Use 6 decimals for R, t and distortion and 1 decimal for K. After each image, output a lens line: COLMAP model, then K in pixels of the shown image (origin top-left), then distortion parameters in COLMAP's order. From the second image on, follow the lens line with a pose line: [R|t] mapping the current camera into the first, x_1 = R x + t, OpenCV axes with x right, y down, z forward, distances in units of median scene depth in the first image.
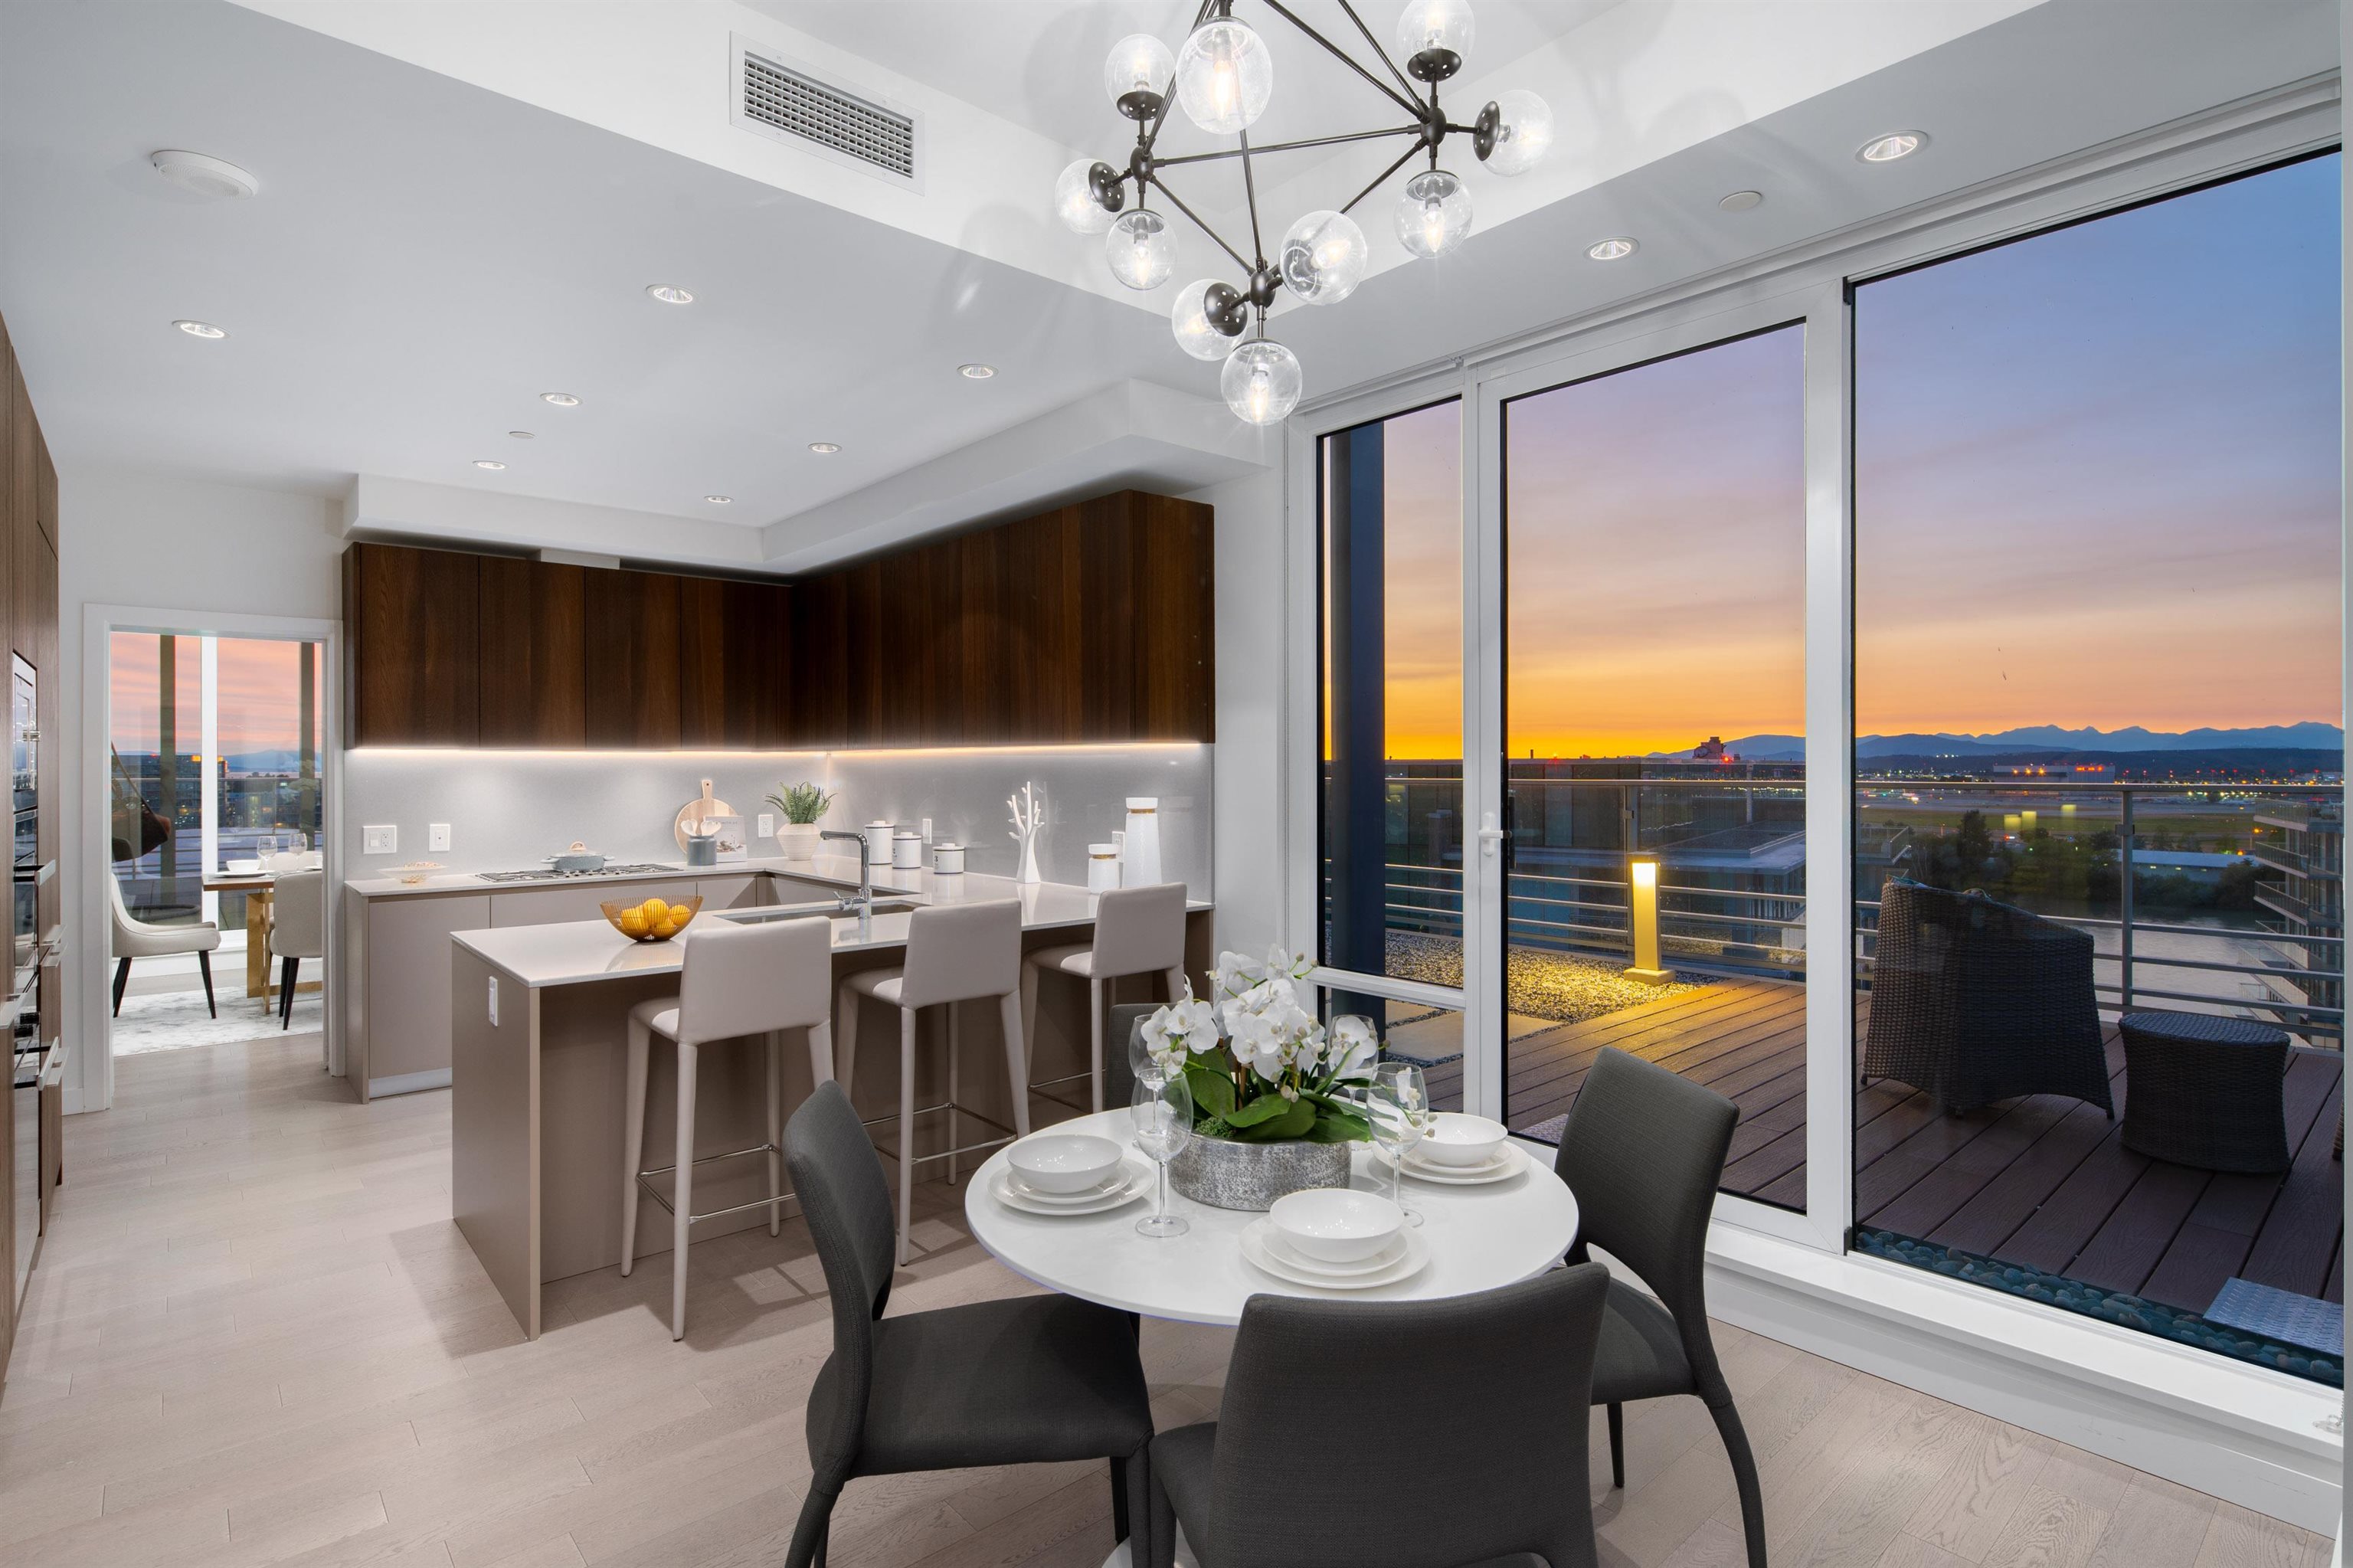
lens RADIAL K [[1150.8, 0, 1169.6], [0, 1150.8, 764.0], [0, 0, 1]] dist [-0.001320, -0.000378]
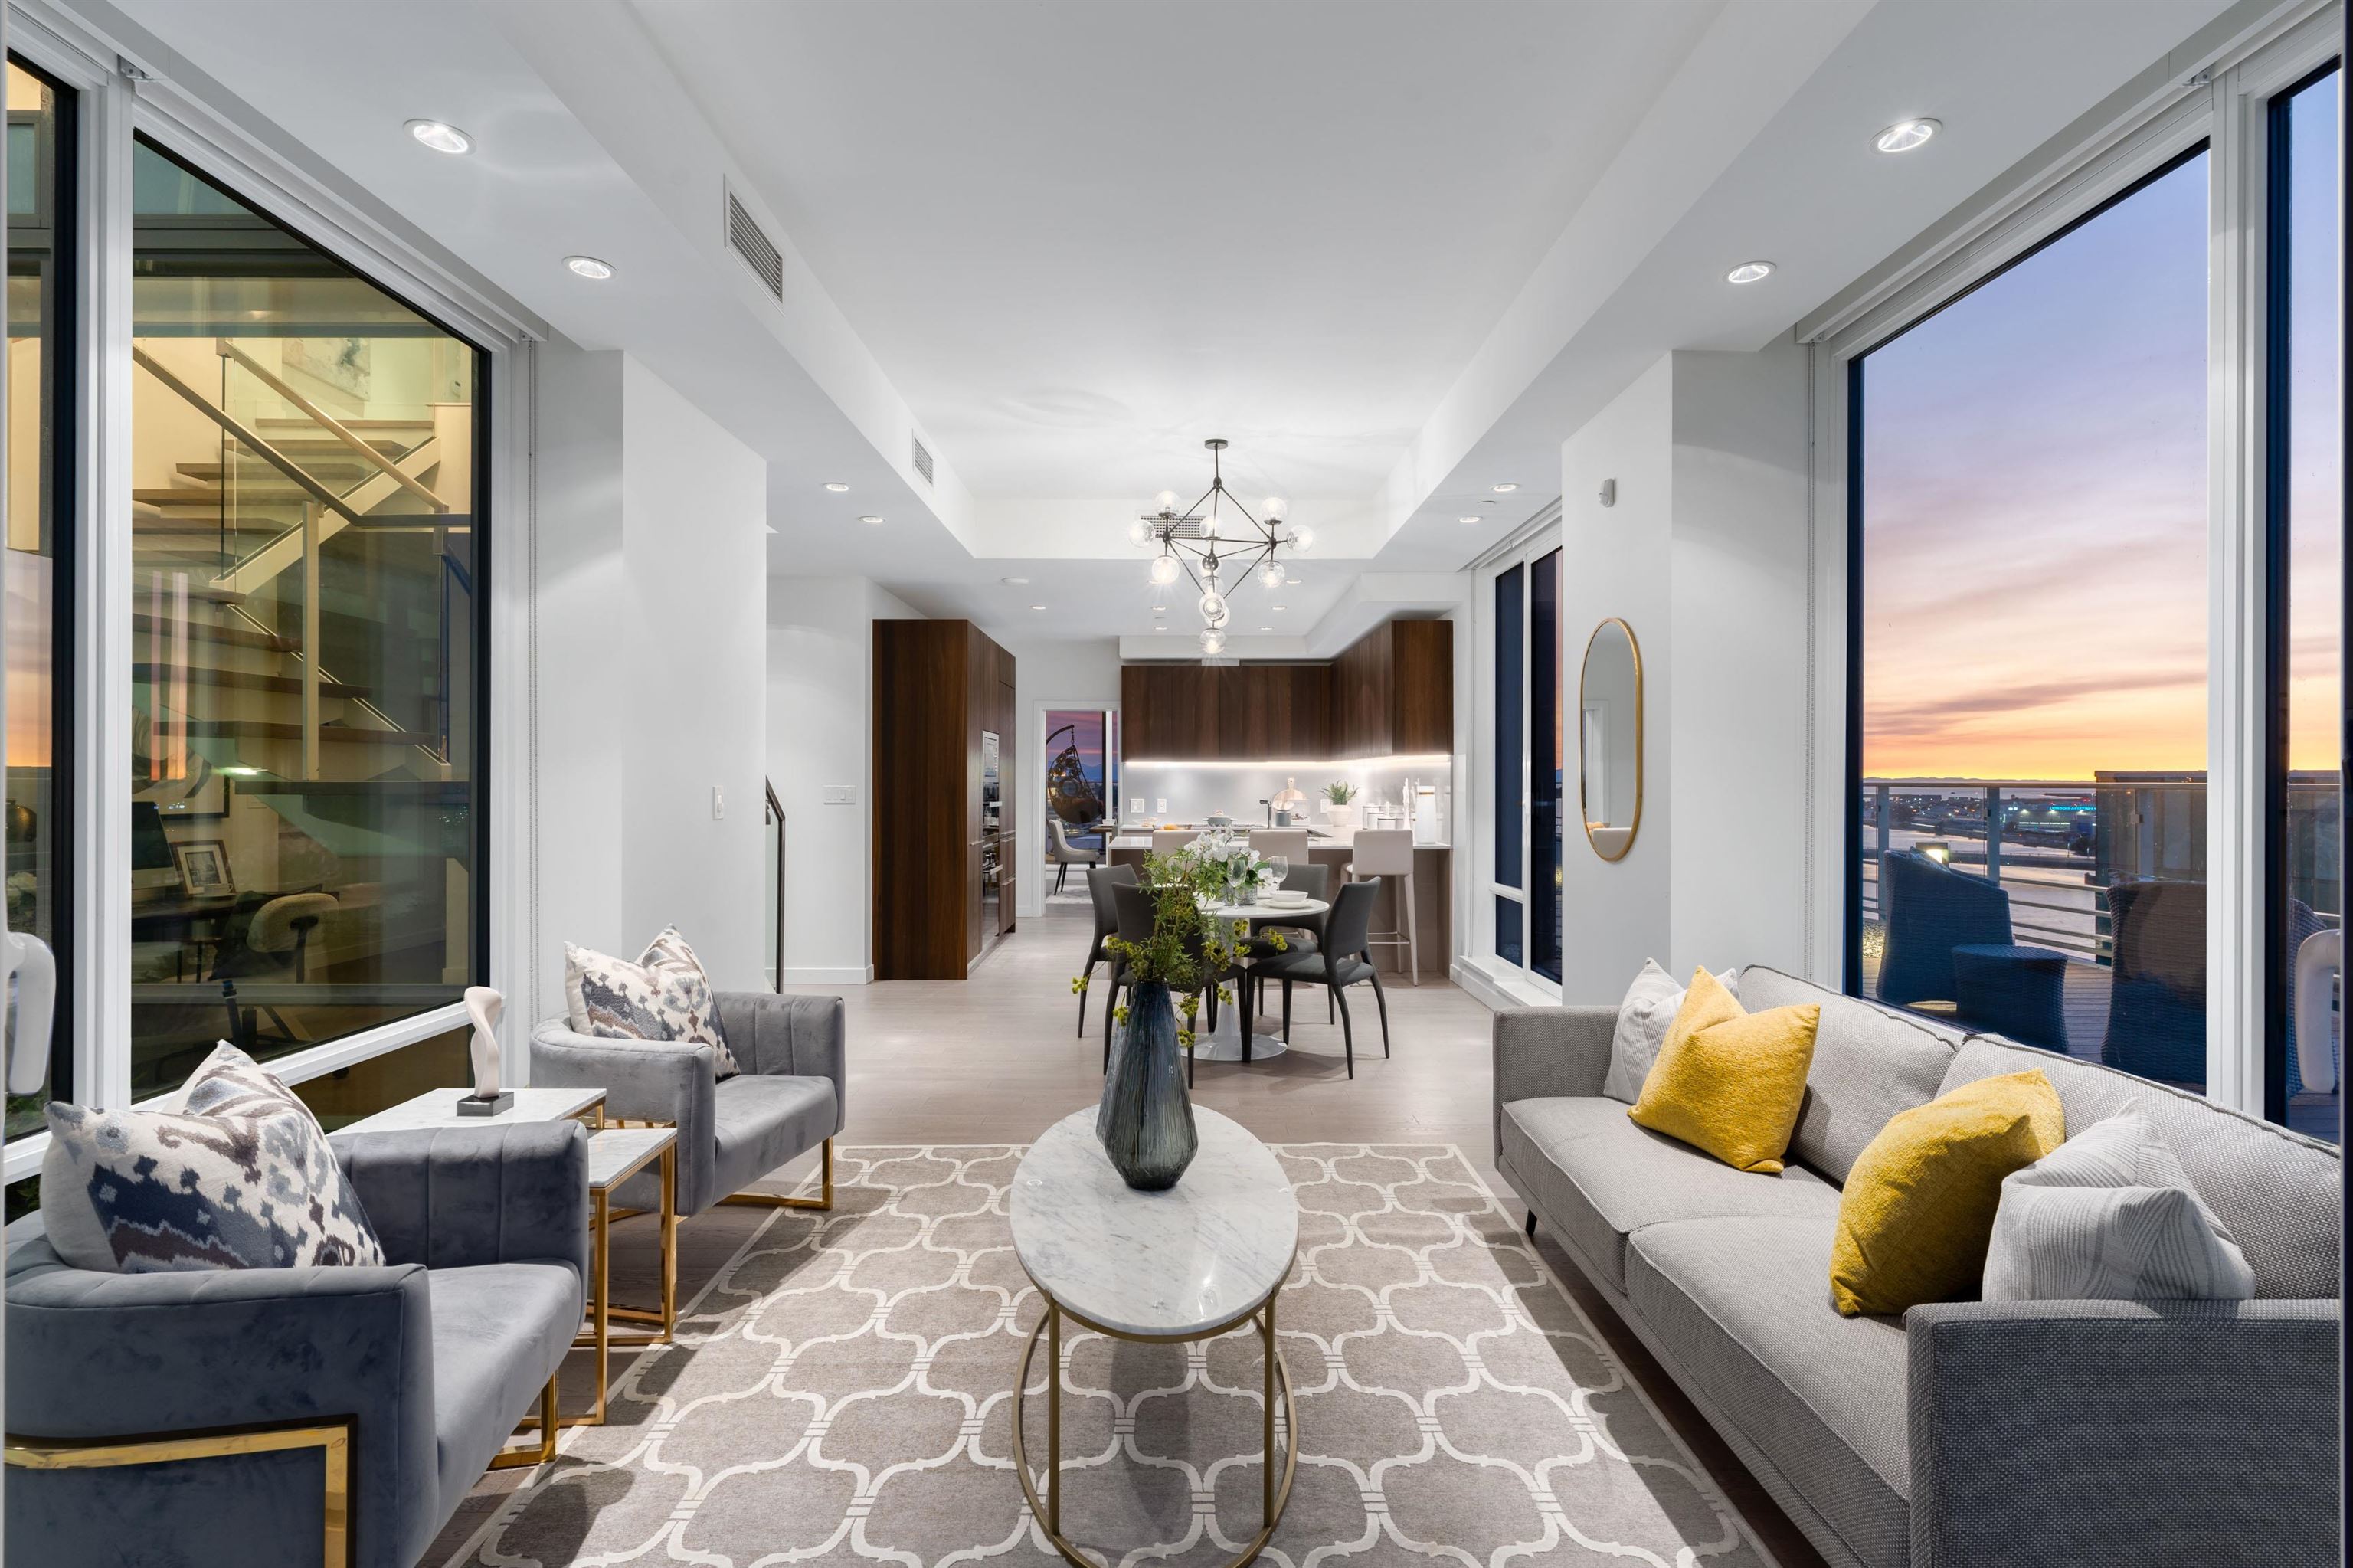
lens RADIAL K [[1150.8, 0, 1165.3], [0, 1150.8, 780.8], [0, 0, 1]] dist [-0.001320, -0.000378]
pose [[0.744452, 0.005263, -0.667655, 0.688957], [-0.005156, 0.999984, 0.002133, 0.015523], [0.667656, 0.001855, 0.744467, -0.472736]]
